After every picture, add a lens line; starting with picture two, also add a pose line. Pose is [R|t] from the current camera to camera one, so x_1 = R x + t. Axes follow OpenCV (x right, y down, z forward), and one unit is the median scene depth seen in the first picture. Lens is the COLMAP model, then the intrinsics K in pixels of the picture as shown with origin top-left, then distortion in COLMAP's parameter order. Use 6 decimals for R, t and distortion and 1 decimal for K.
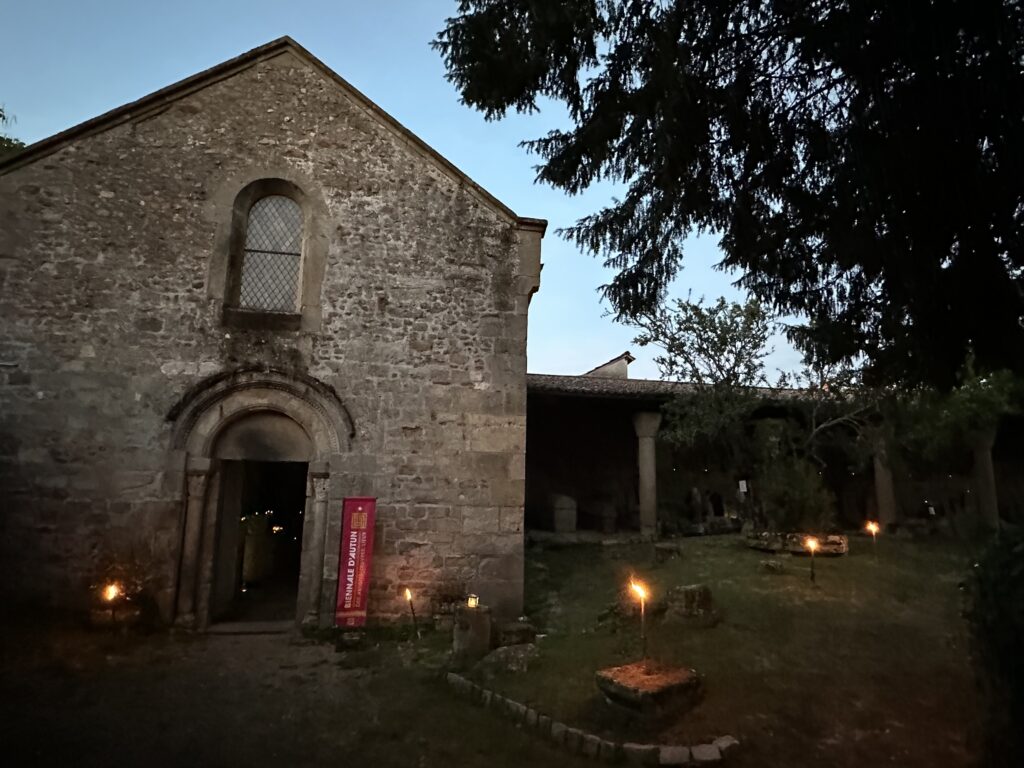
lens RADIAL K [[596.9, 0, 499.1], [0, 596.9, 378.6], [0, 0, 1]] dist [0.000297, 0.001026]
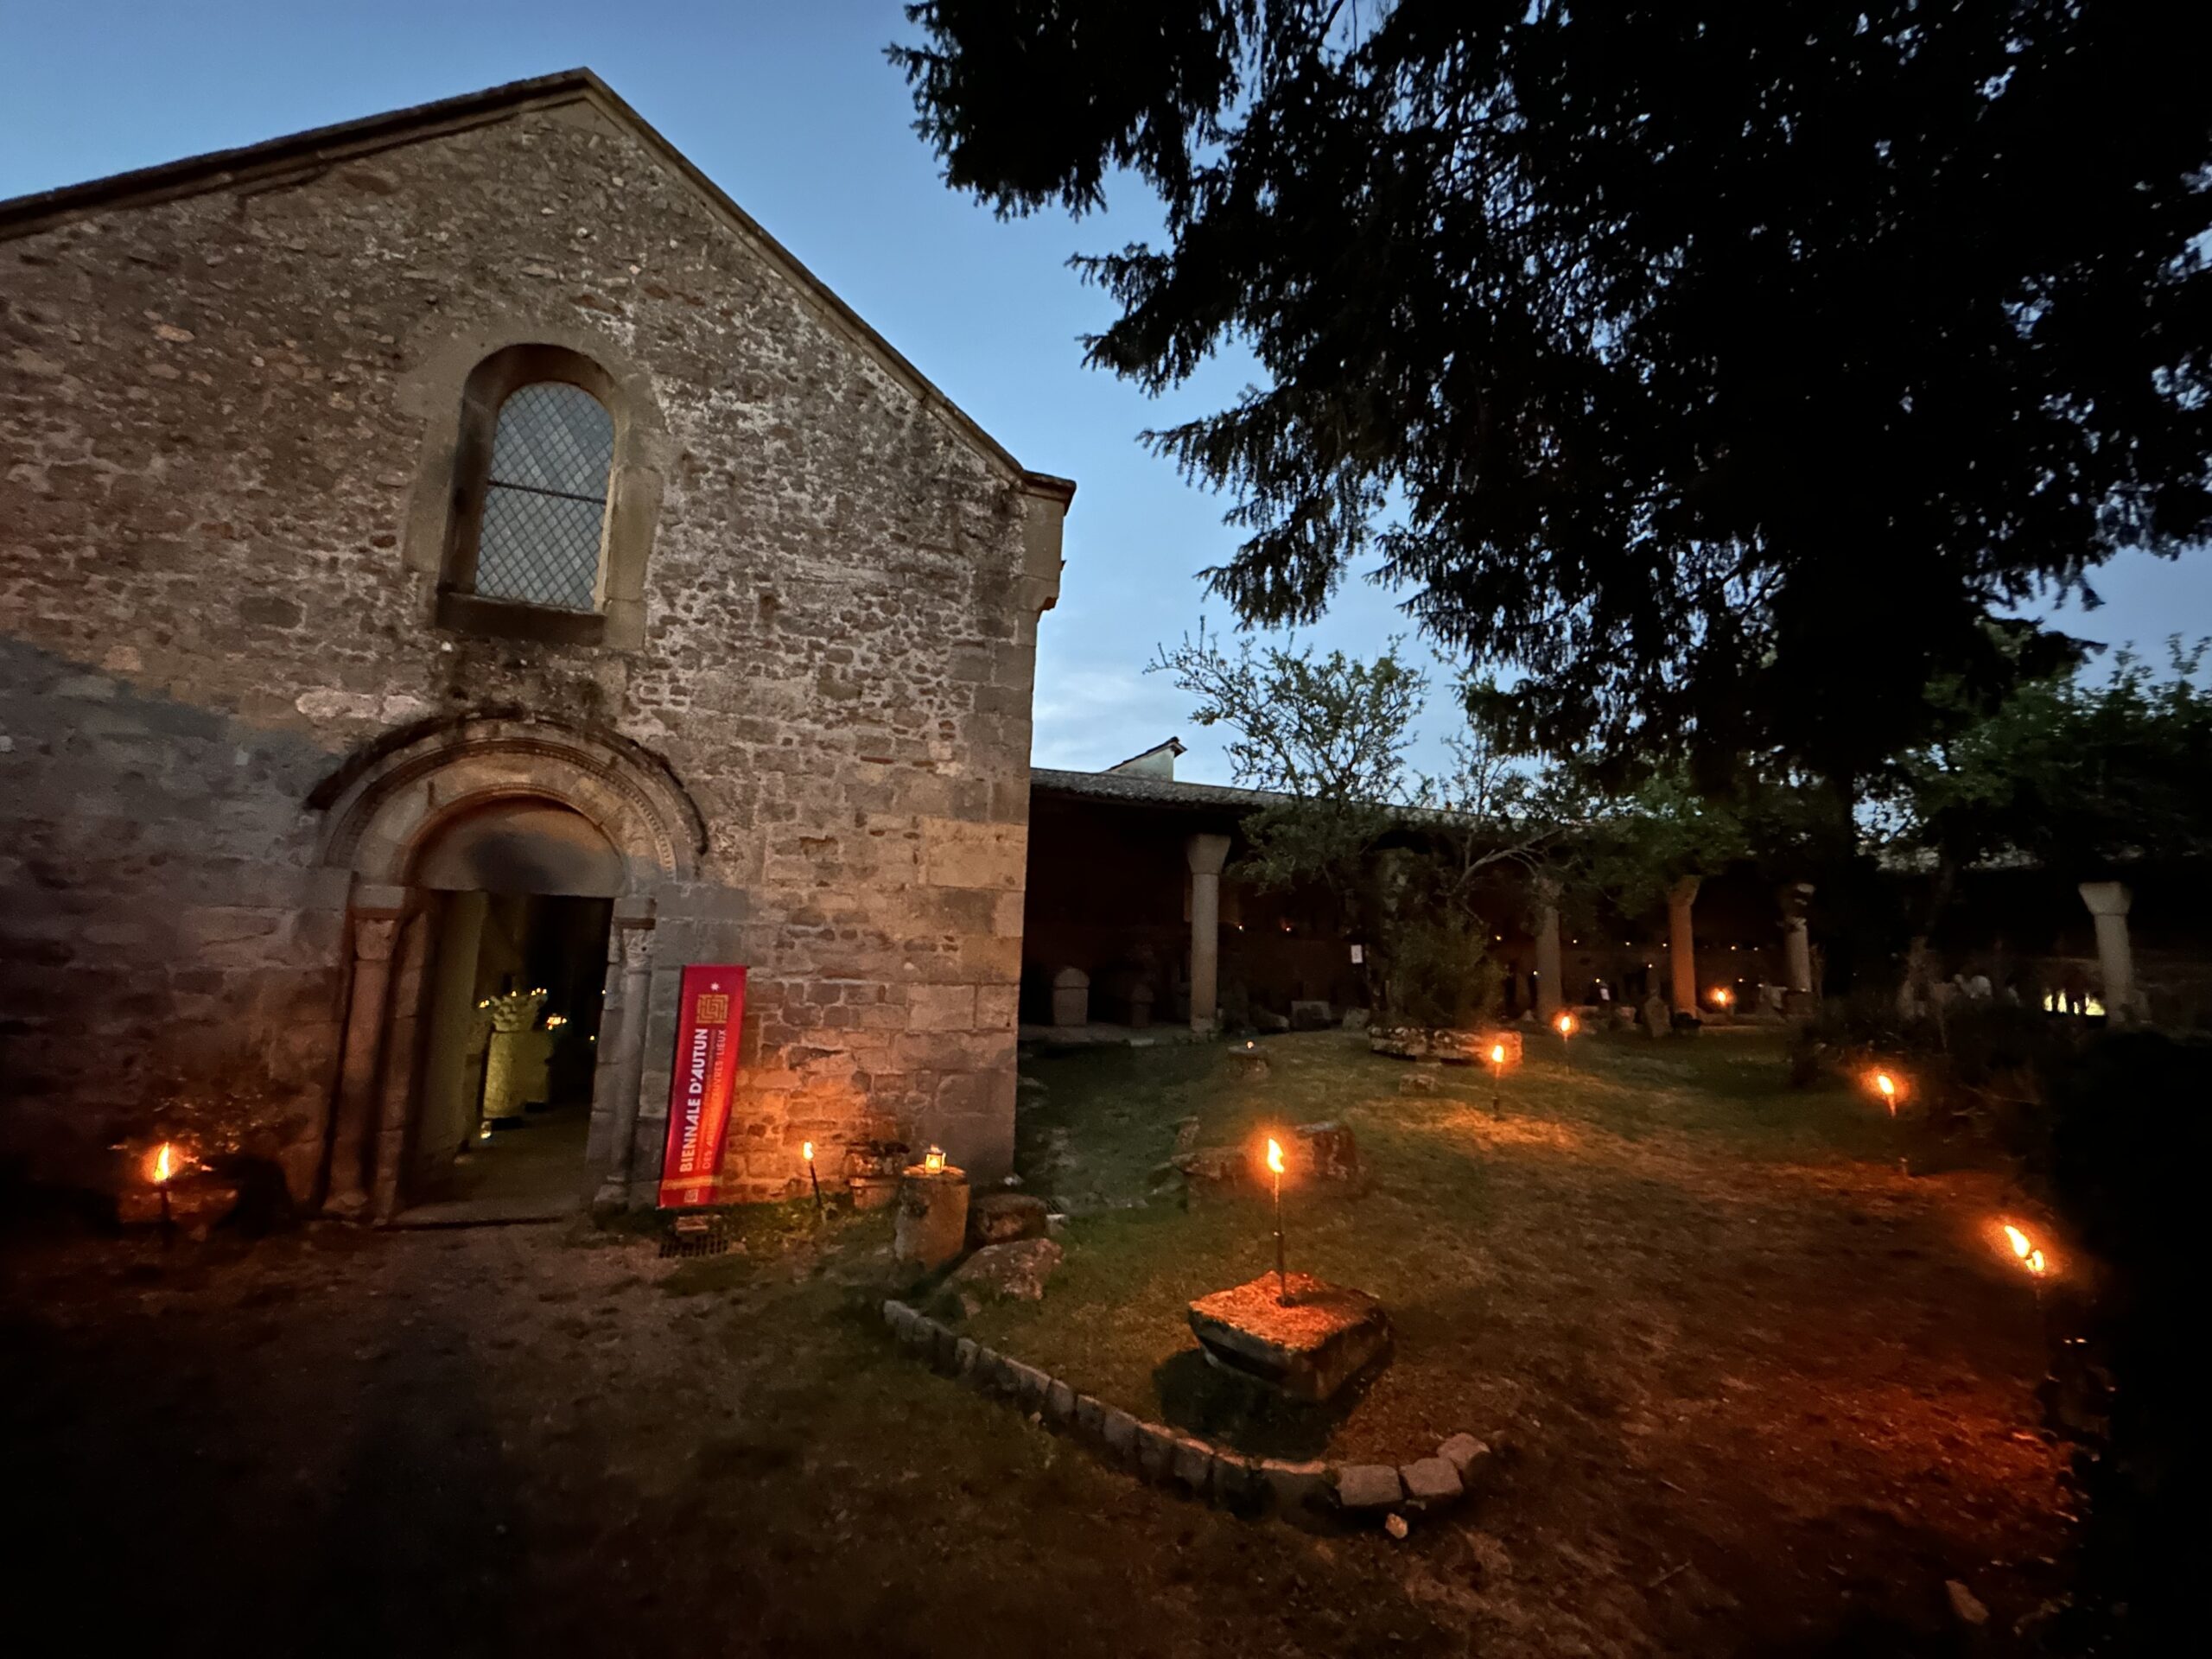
lens RADIAL K [[809.9, 0, 1049.9], [0, 809.9, 846.6], [0, 0, 1]] dist [0.000824, 0.000125]
pose [[0.986596, 0.032909, 0.159832, -0.055172], [-0.039655, 0.998444, 0.039200, 0.051022], [-0.158293, -0.045013, 0.986366, 0.235656]]
